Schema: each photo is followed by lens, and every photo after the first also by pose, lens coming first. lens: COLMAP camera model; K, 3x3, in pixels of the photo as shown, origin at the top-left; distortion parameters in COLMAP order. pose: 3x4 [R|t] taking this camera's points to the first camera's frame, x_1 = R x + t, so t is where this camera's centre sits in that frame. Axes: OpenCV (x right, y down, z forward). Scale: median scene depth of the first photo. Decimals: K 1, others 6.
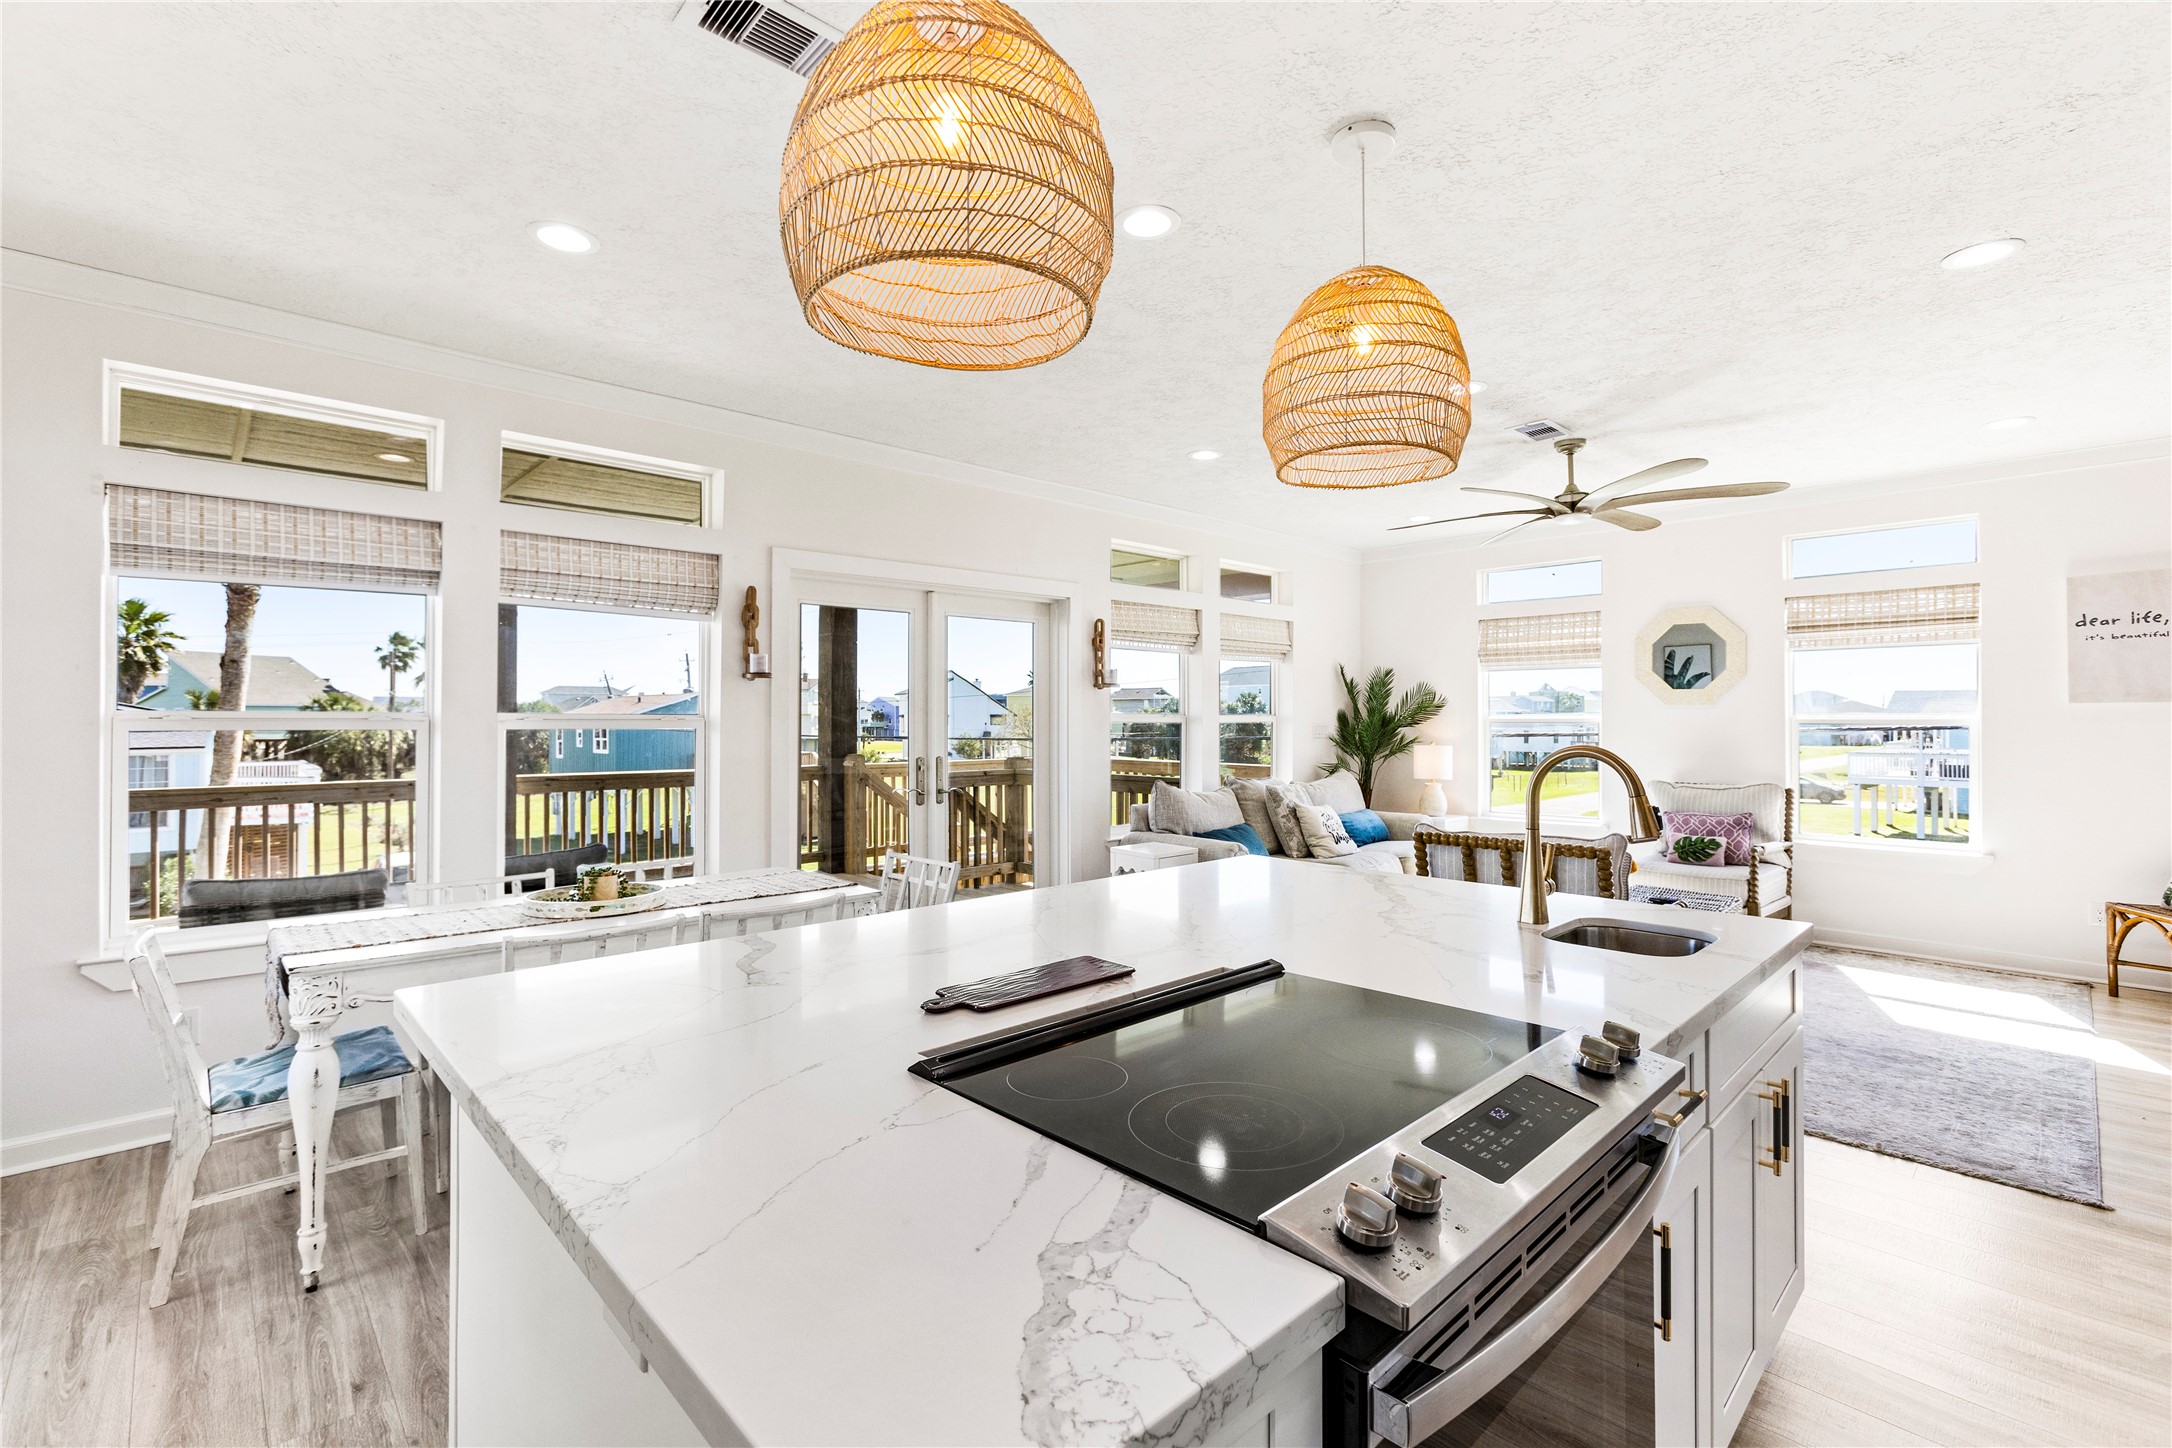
lens RADIAL K [[965.5, 0, 1088.8], [0, 965.5, 703.9], [0, 0, 1]] dist [-0.009522, 0.000029]
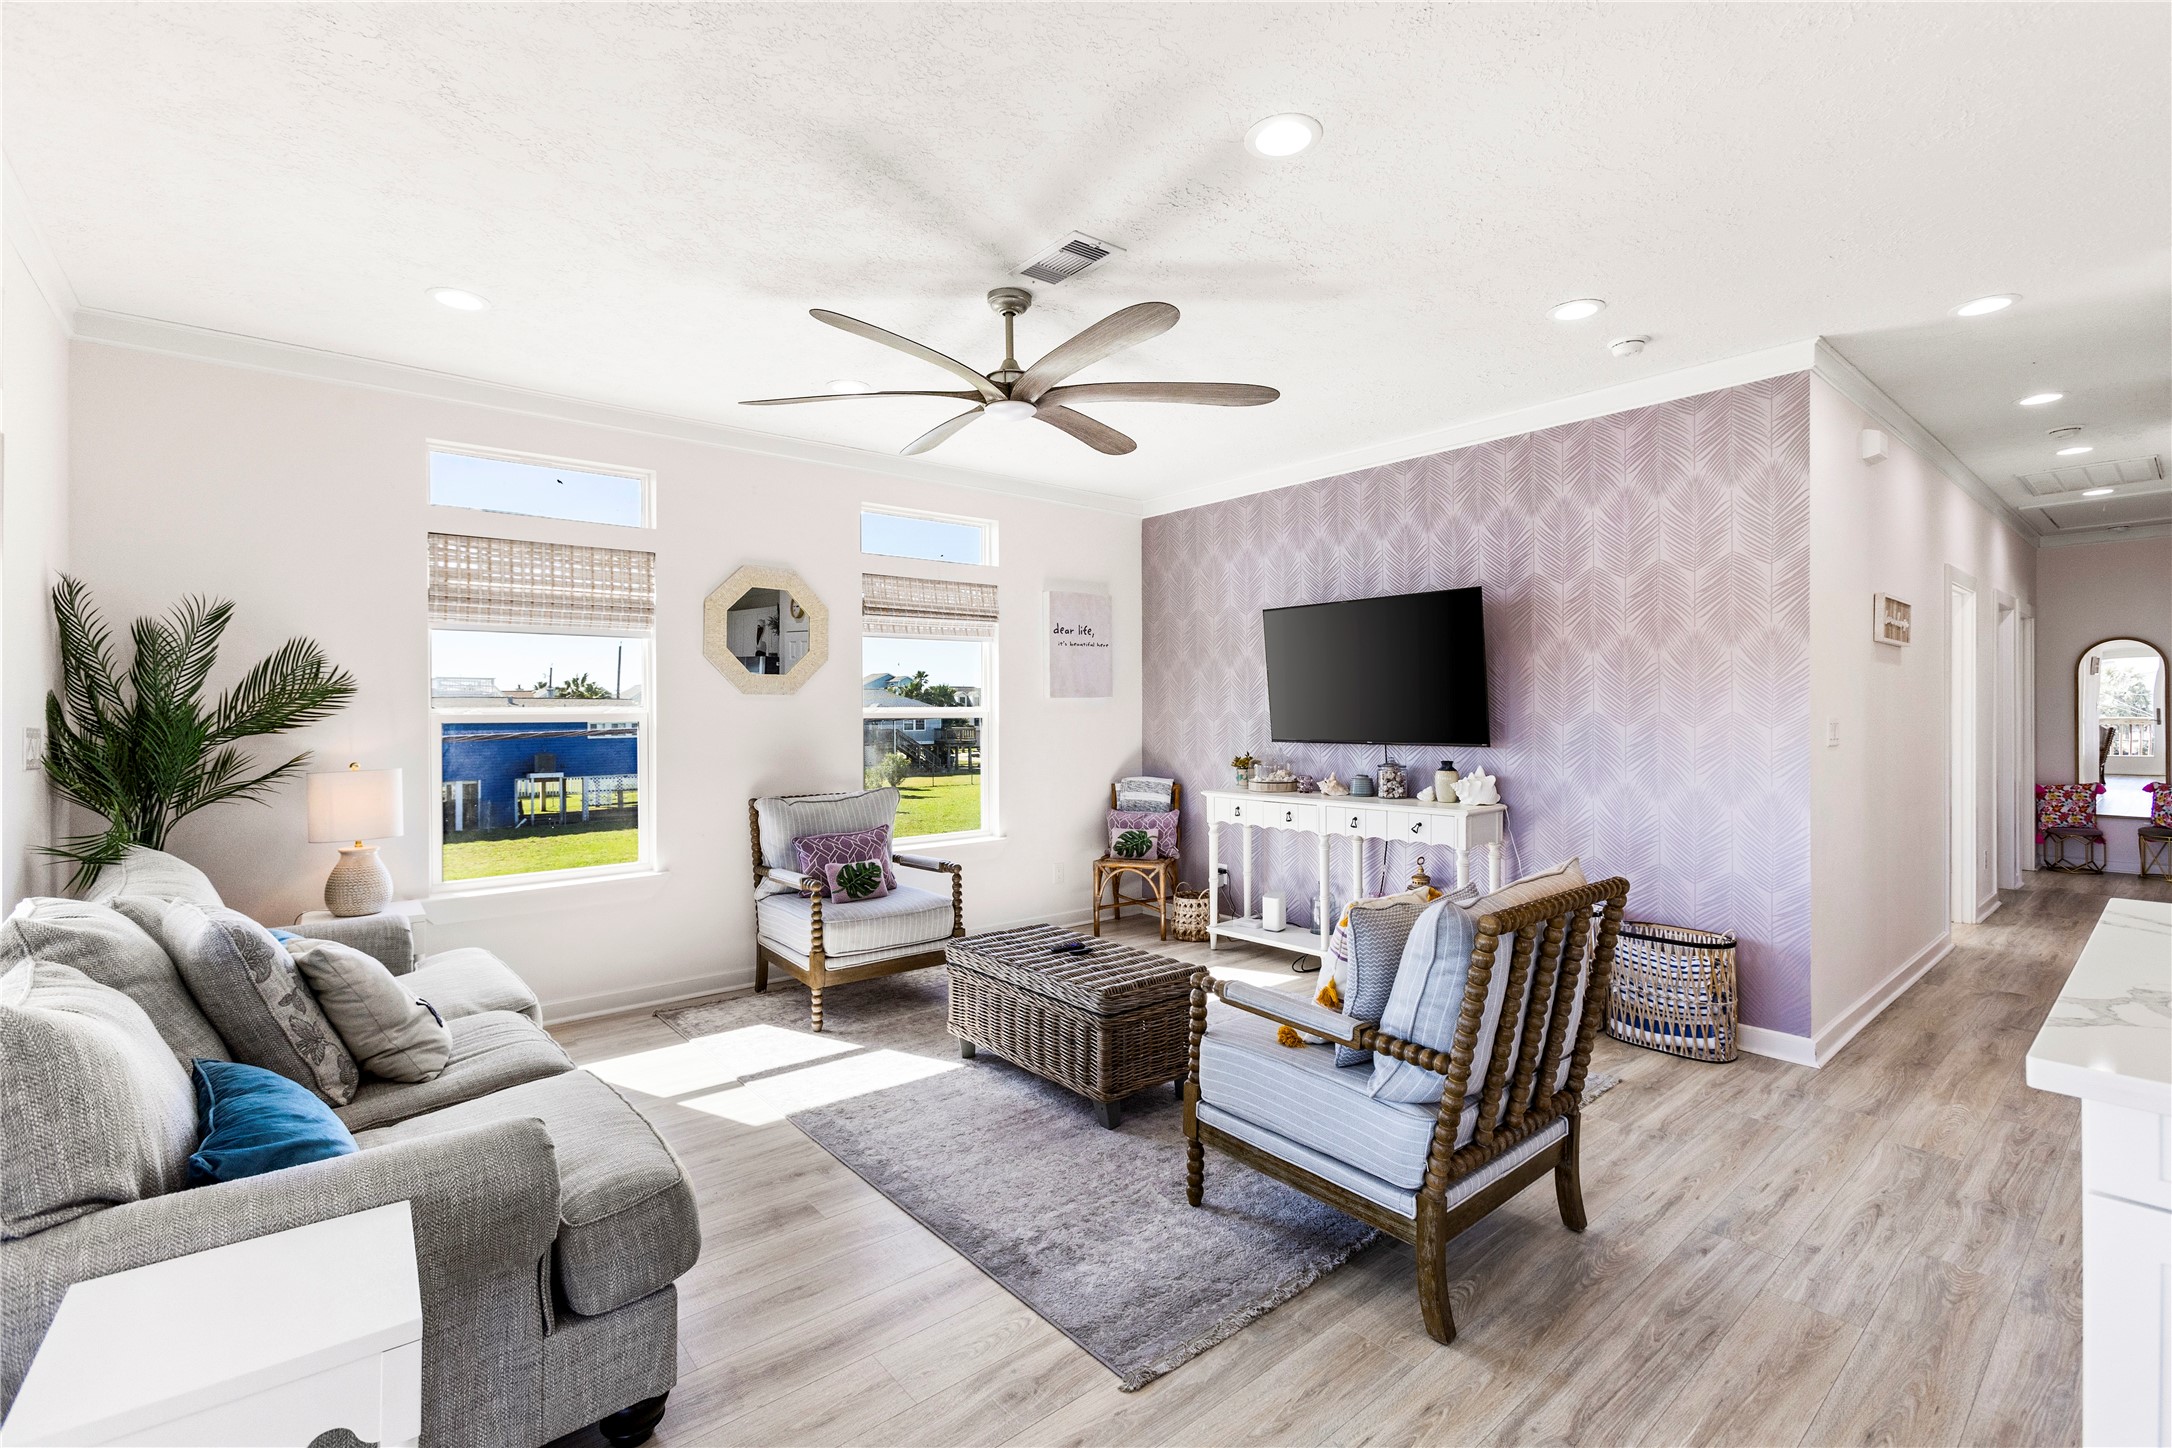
lens RADIAL K [[965.5, 0, 1088.8], [0, 965.5, 703.9], [0, 0, 1]] dist [-0.009522, 0.000029]
pose [[0.074798, 0.003672, 0.997192, -0.121516], [-0.009875, 0.999947, -0.002942, 0.007764], [-0.997150, -0.009627, 0.074830, 0.690736]]
